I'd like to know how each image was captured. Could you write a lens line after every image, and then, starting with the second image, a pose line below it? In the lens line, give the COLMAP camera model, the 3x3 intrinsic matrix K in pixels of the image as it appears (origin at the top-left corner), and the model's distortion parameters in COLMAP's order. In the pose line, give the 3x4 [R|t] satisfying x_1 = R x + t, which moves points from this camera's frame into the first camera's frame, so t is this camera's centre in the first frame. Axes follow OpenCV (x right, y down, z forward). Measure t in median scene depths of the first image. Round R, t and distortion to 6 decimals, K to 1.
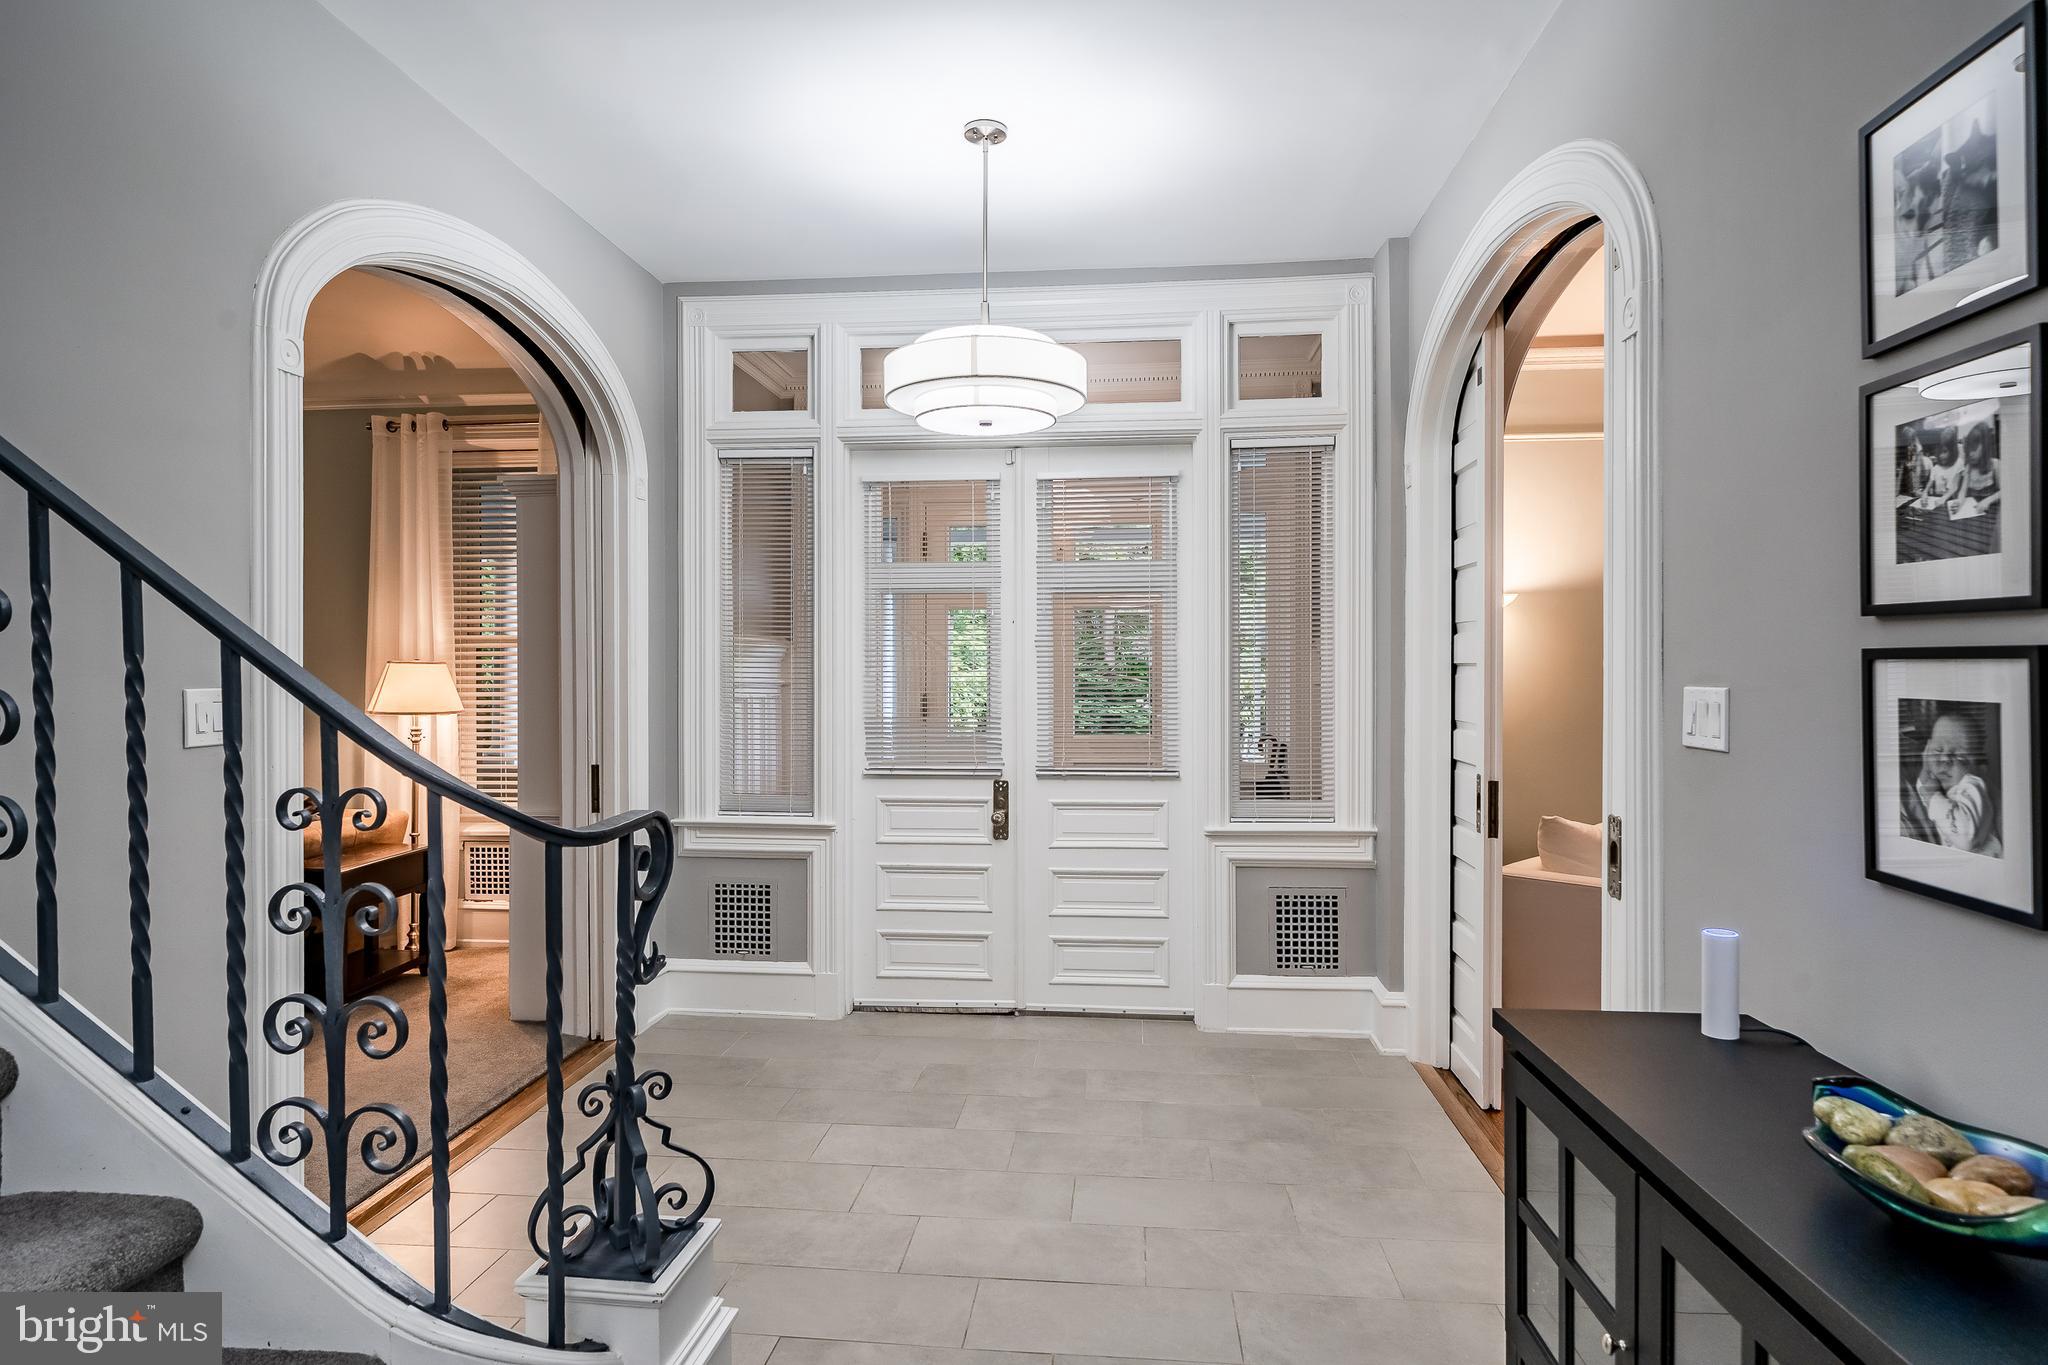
lens RADIAL K [[1152.6, 0, 1024.0], [0, 1152.6, 682.5], [0, 0, 1]] dist [-0.000111, -0.002255]
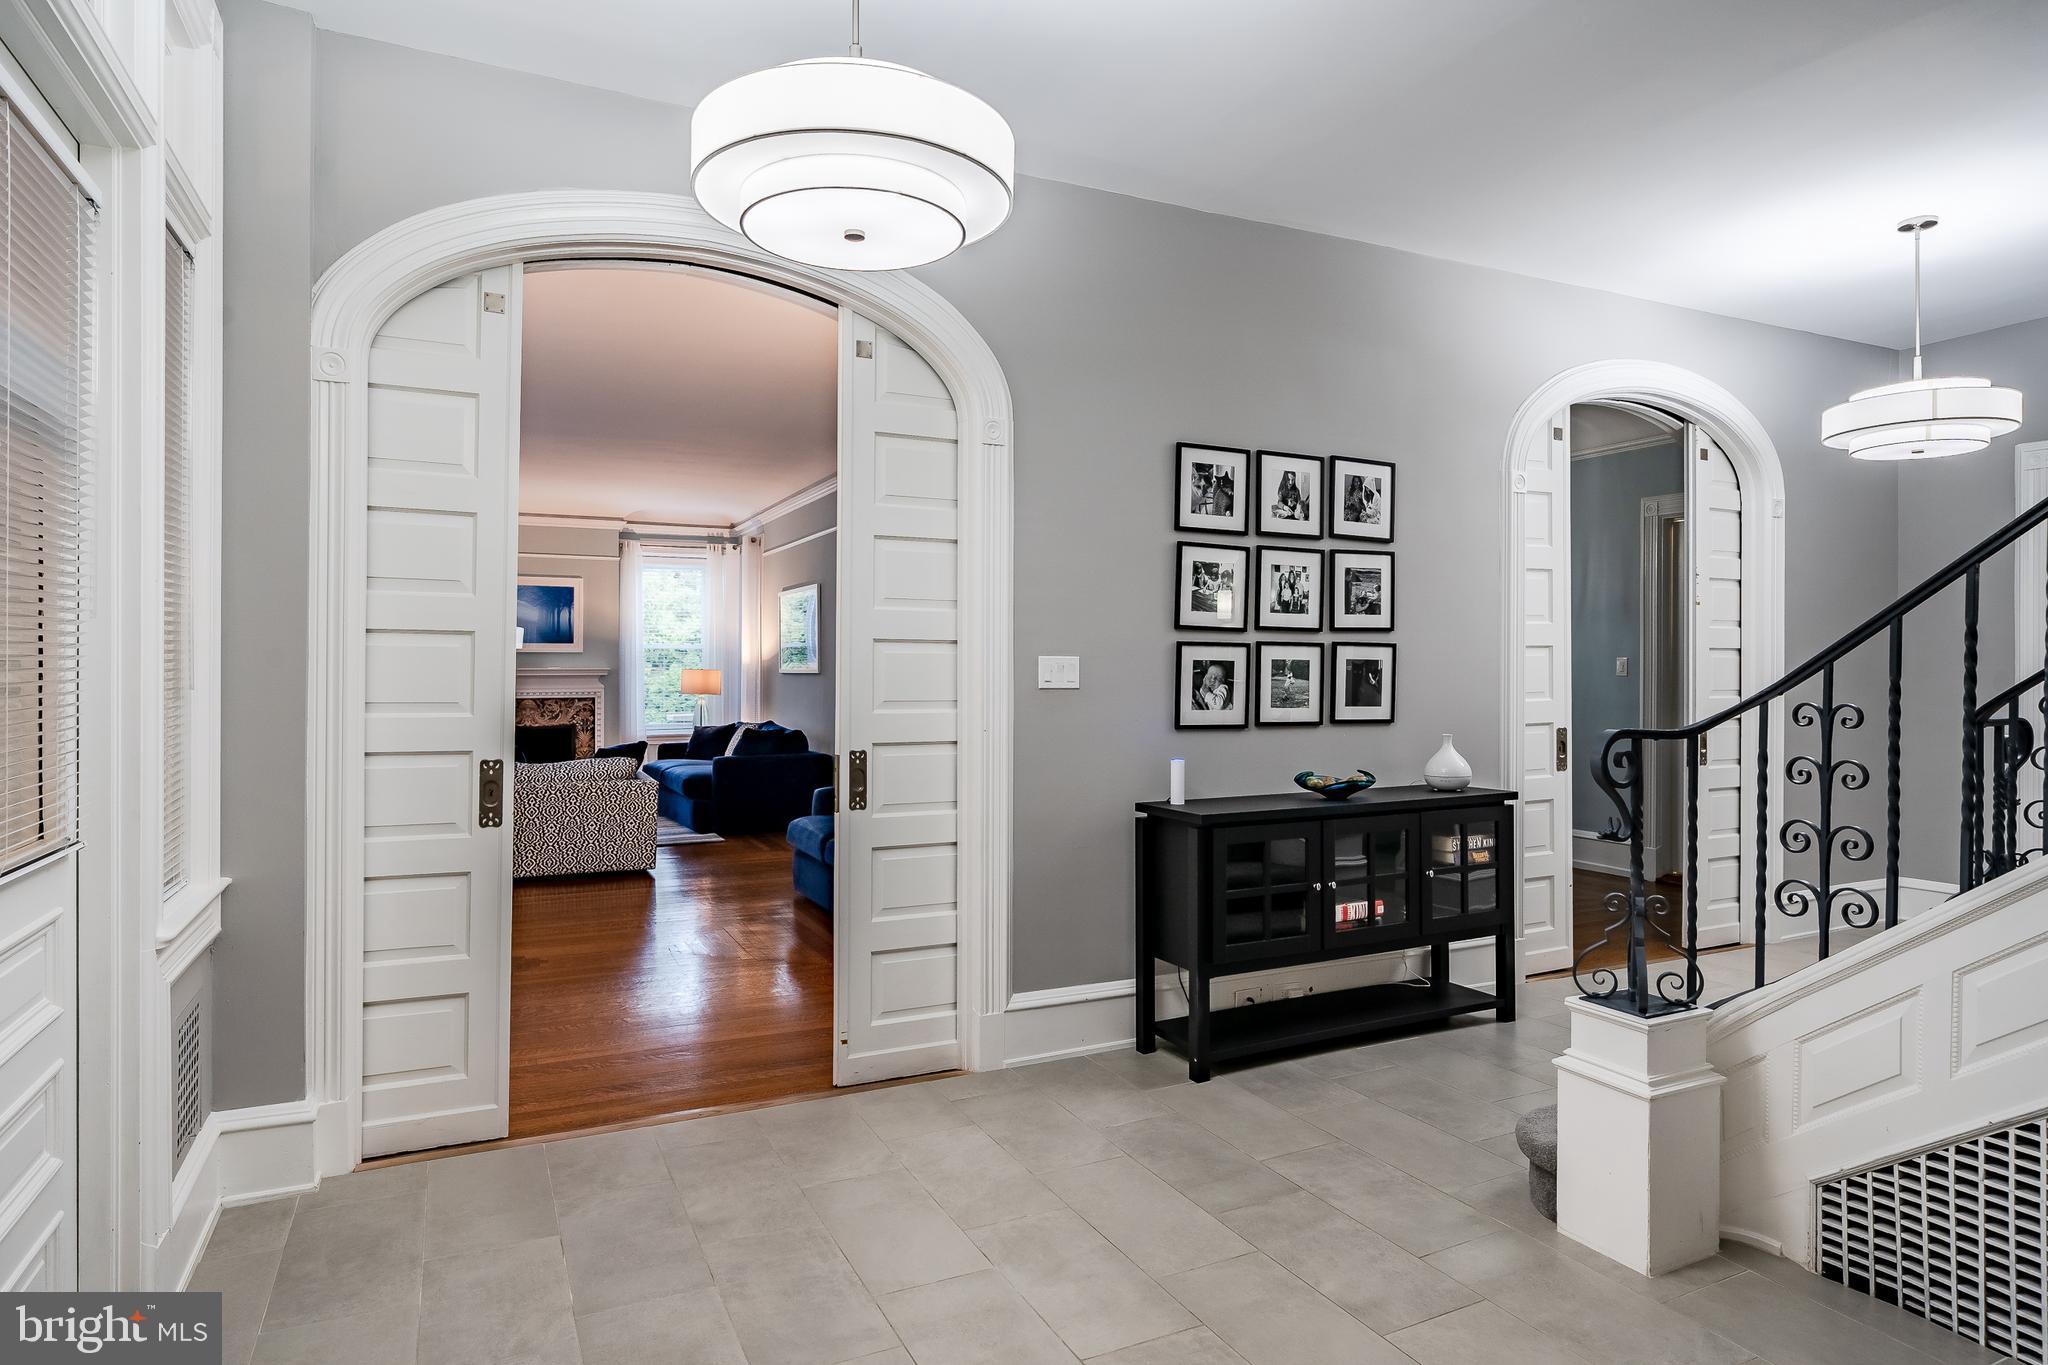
lens RADIAL K [[1152.6, 0, 1024.0], [0, 1152.6, 682.5], [0, 0, 1]] dist [-0.000111, -0.002255]
pose [[-0.527339, -0.008210, 0.849616, -1.380307], [-0.000381, 0.999955, 0.009427, 0.042302], [-0.849655, 0.004648, -0.527318, 2.822921]]
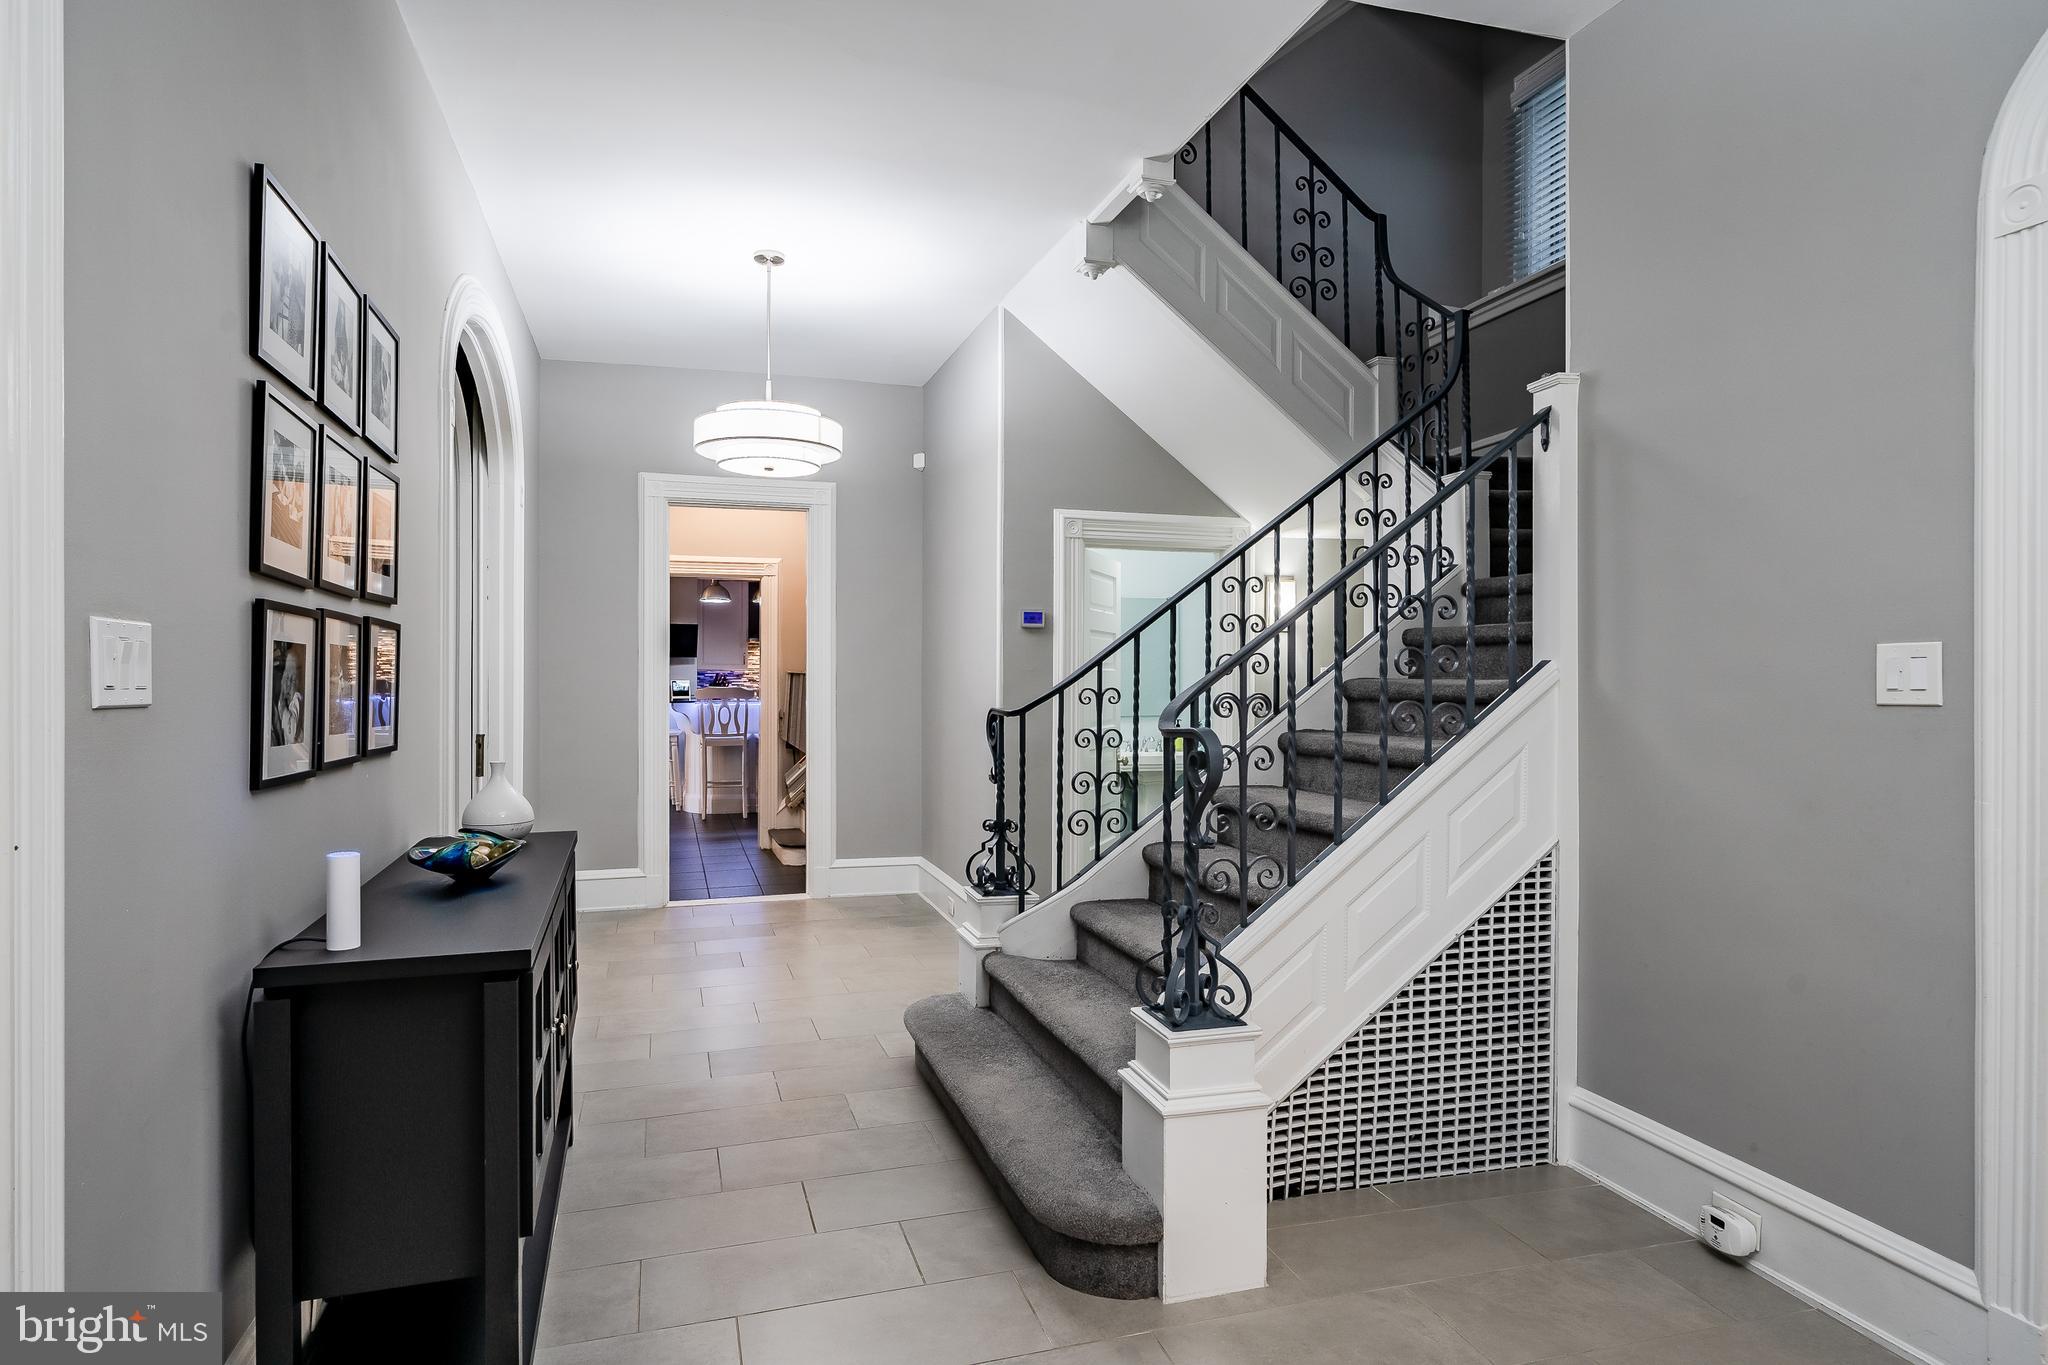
lens RADIAL K [[1152.6, 0, 1024.0], [0, 1152.6, 682.5], [0, 0, 1]] dist [-0.000111, -0.002255]
pose [[-0.923907, -0.001688, -0.382614, 0.480428], [-0.005362, 0.999949, 0.008536, 0.045314], [0.382581, 0.009938, -0.923869, 2.567682]]
